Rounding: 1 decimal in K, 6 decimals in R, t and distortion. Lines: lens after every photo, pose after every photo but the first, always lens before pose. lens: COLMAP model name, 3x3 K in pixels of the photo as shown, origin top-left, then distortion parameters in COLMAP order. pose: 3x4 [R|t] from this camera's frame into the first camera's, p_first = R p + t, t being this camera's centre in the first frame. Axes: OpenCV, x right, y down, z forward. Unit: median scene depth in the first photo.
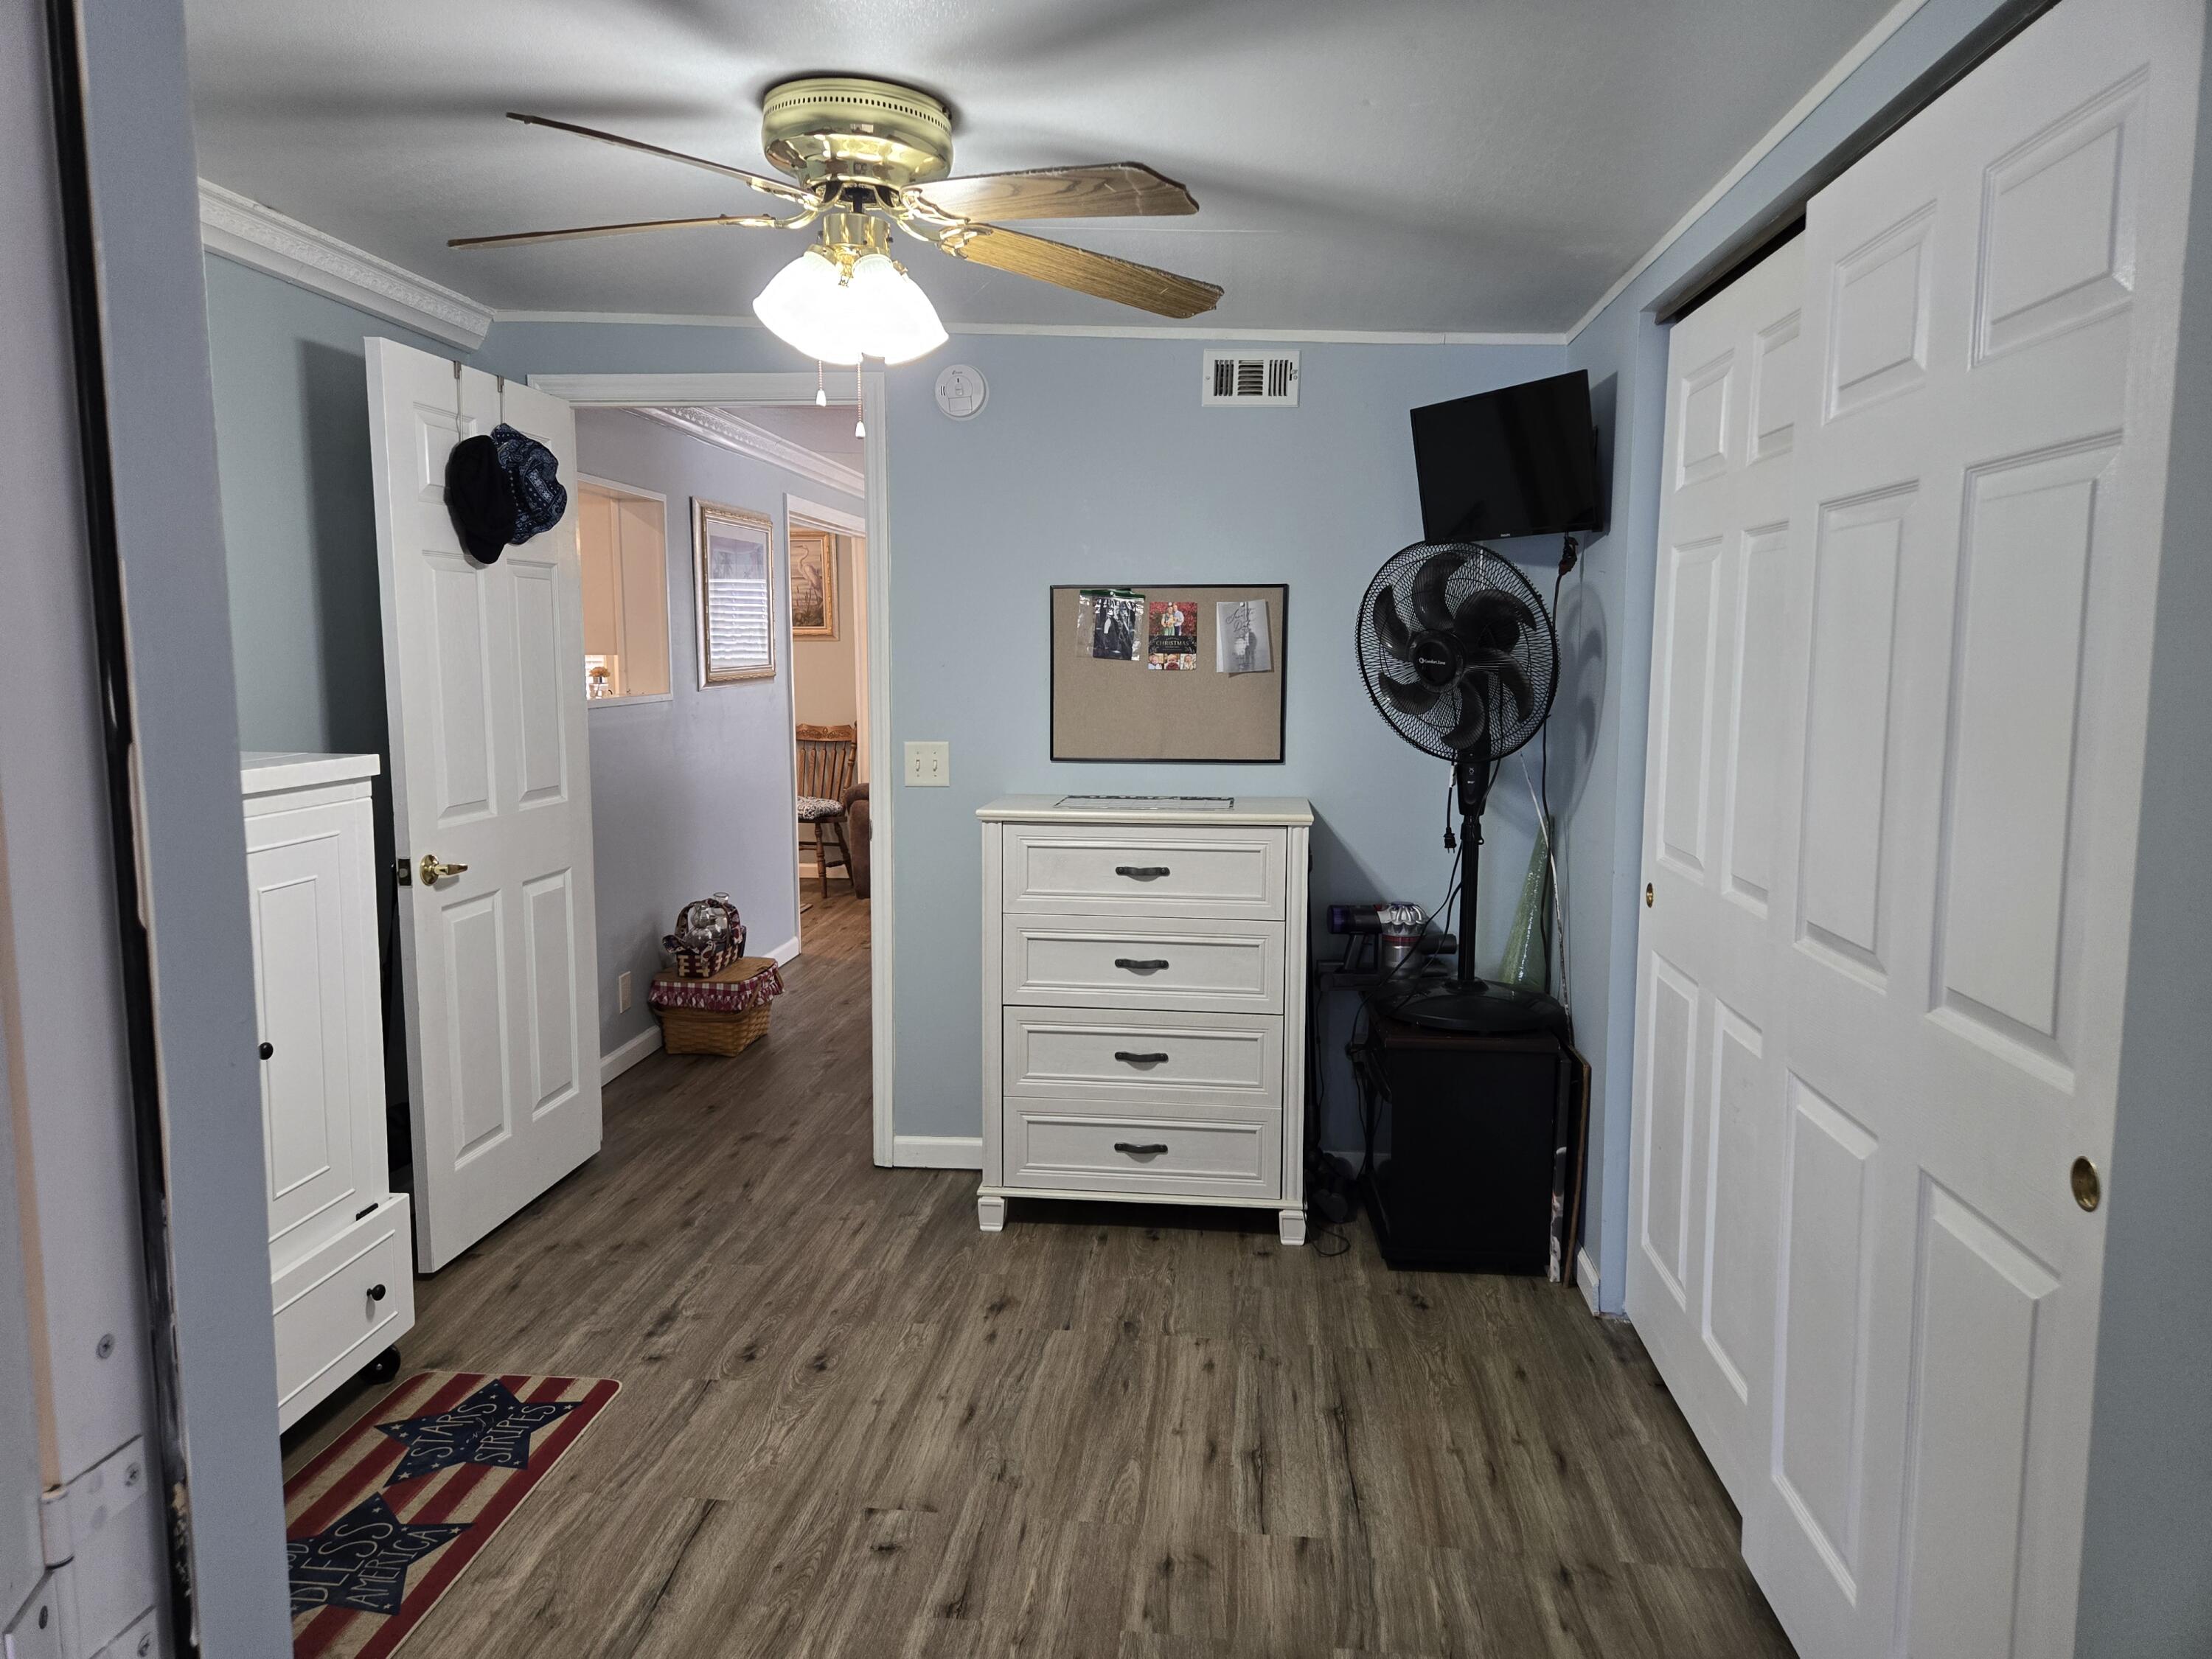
lens RADIAL K [[1471.1, 0, 1096.5], [0, 1471.1, 826.7], [0, 0, 1]] dist [0.074955, -0.055279]
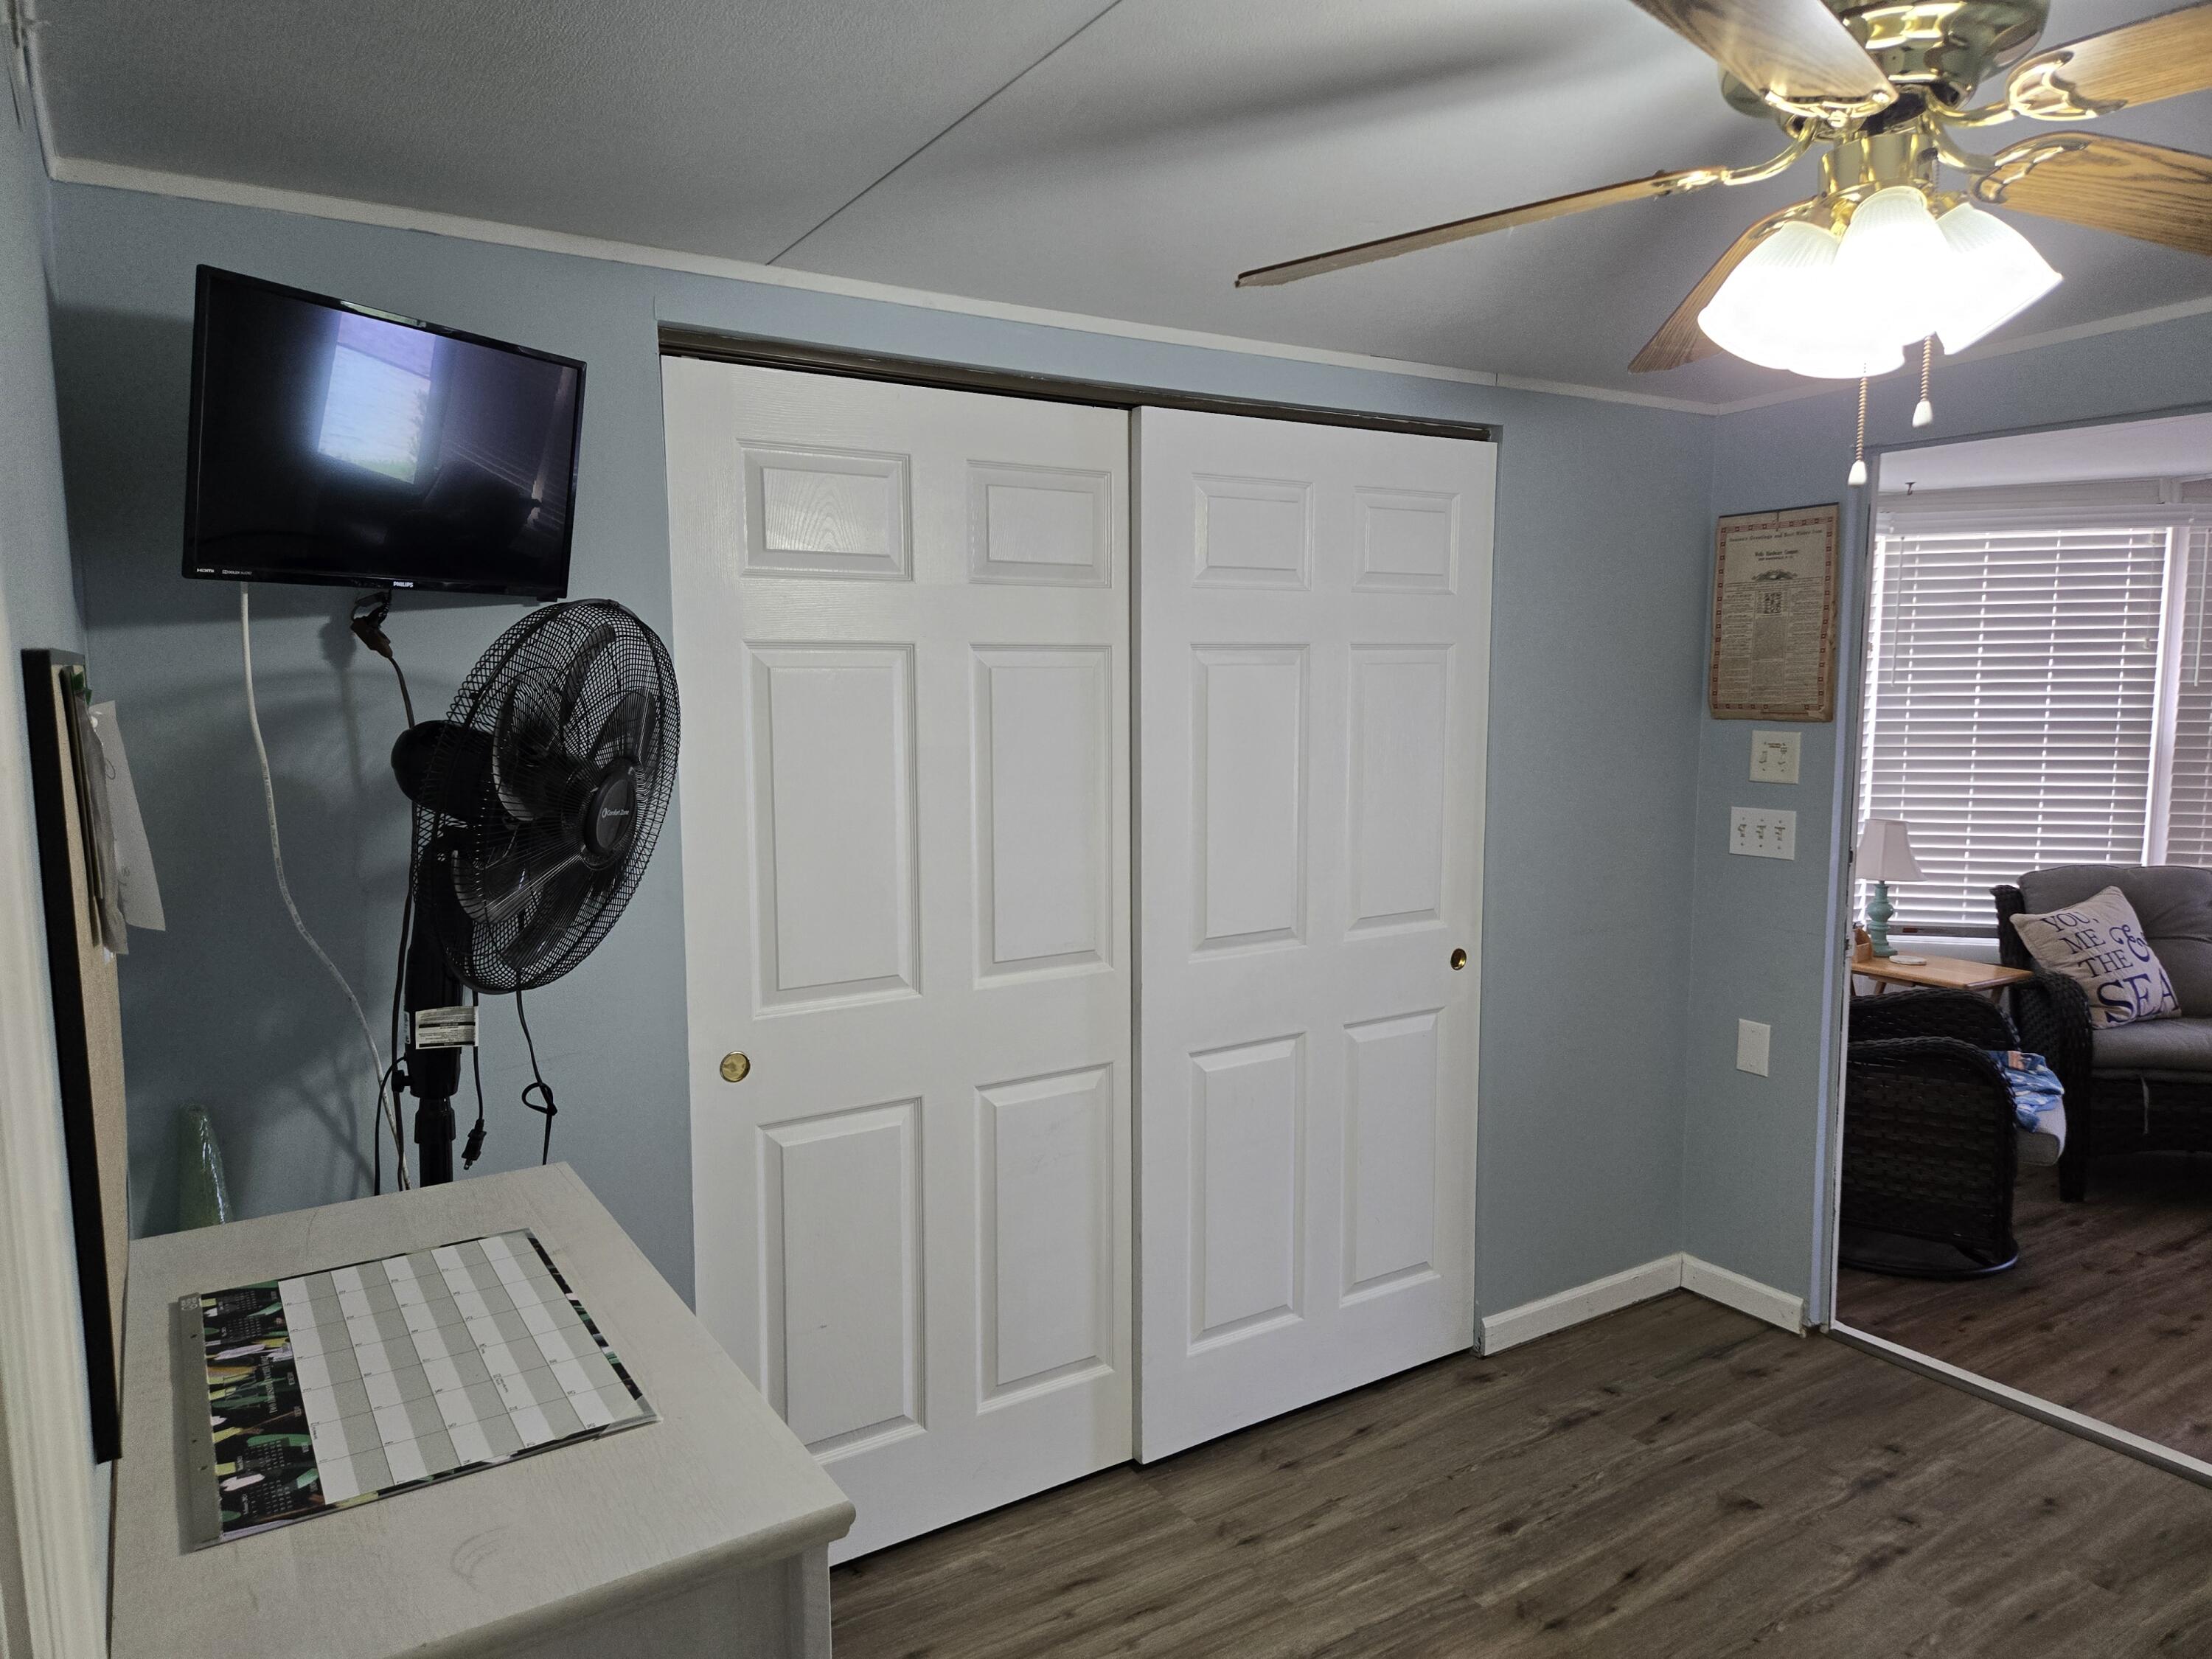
lens RADIAL K [[1471.1, 0, 1112.6], [0, 1471.1, 837.9], [0, 0, 1]] dist [0.074955, -0.055279]
pose [[-0.625367, -0.090802, 0.775029, -0.458183], [0.102837, 0.974954, 0.197204, -0.266018], [-0.773524, 0.203027, -0.600367, 1.614759]]
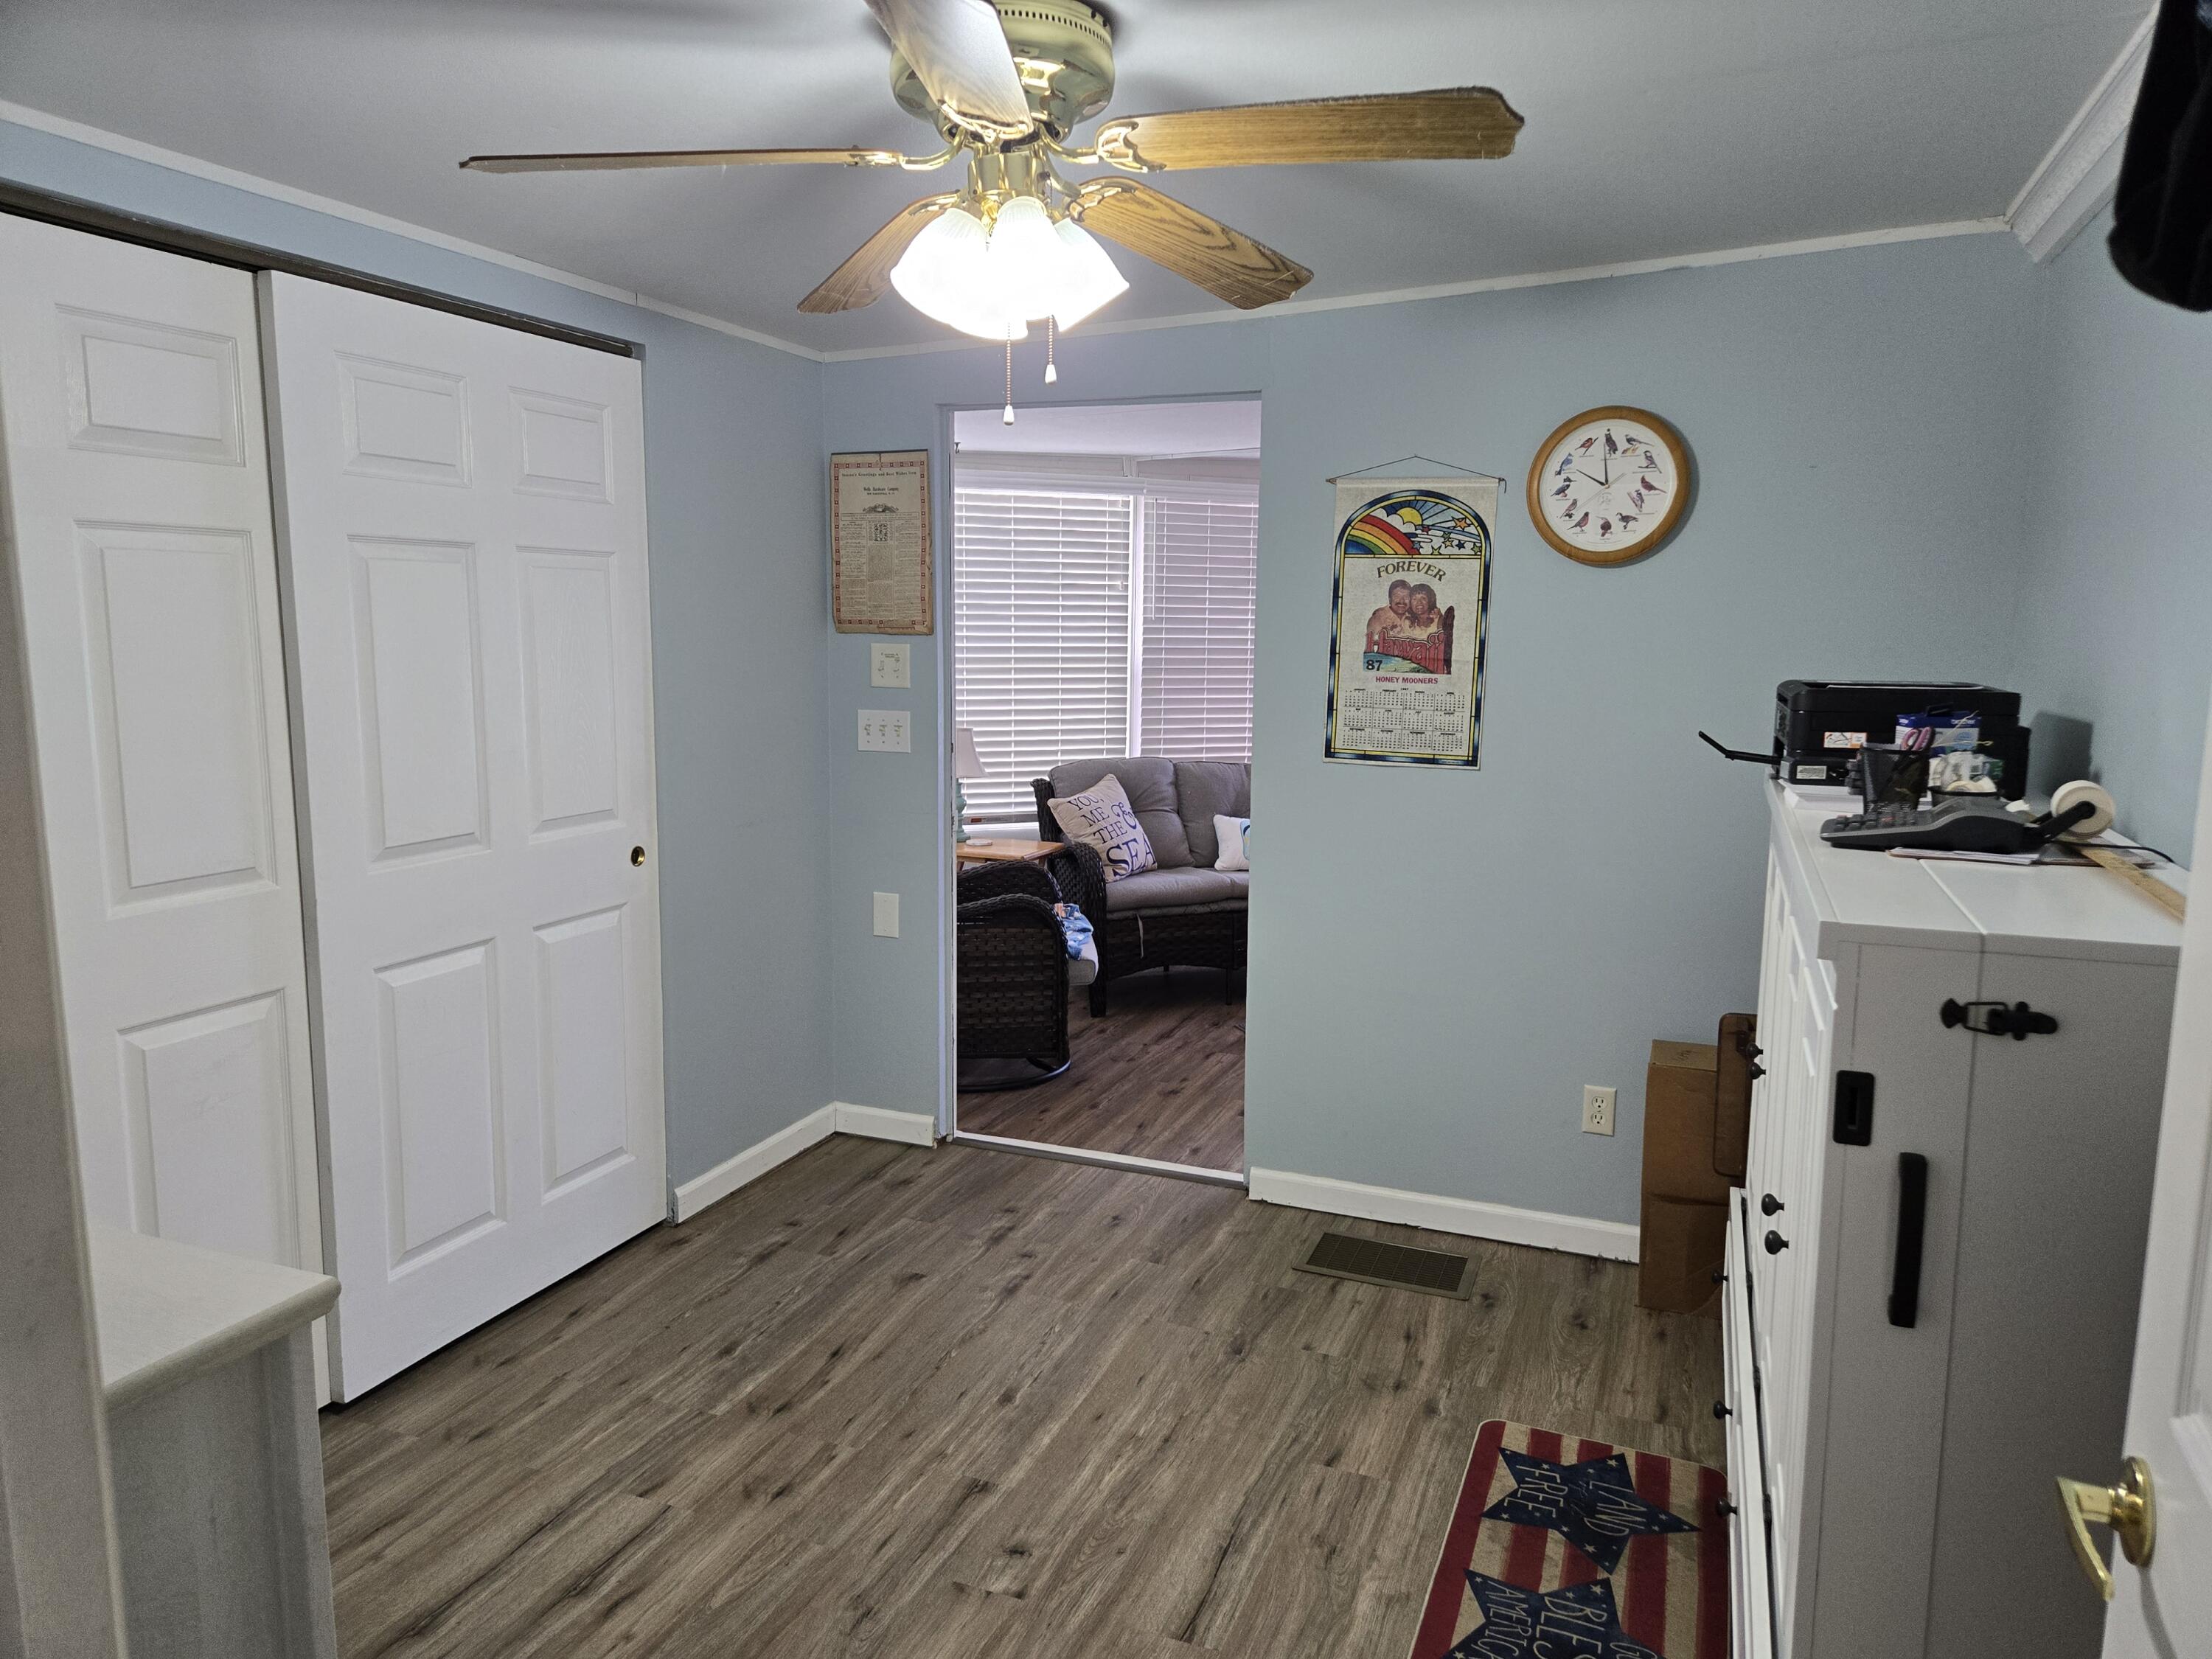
lens RADIAL K [[1471.1, 0, 1115.1], [0, 1471.1, 839.8], [0, 0, 1]] dist [0.074955, -0.055279]
pose [[-0.960909, -0.058400, 0.270637, -0.445249], [0.018652, 0.961625, 0.273732, -0.255925], [-0.276237, 0.268080, -0.922944, 1.765544]]
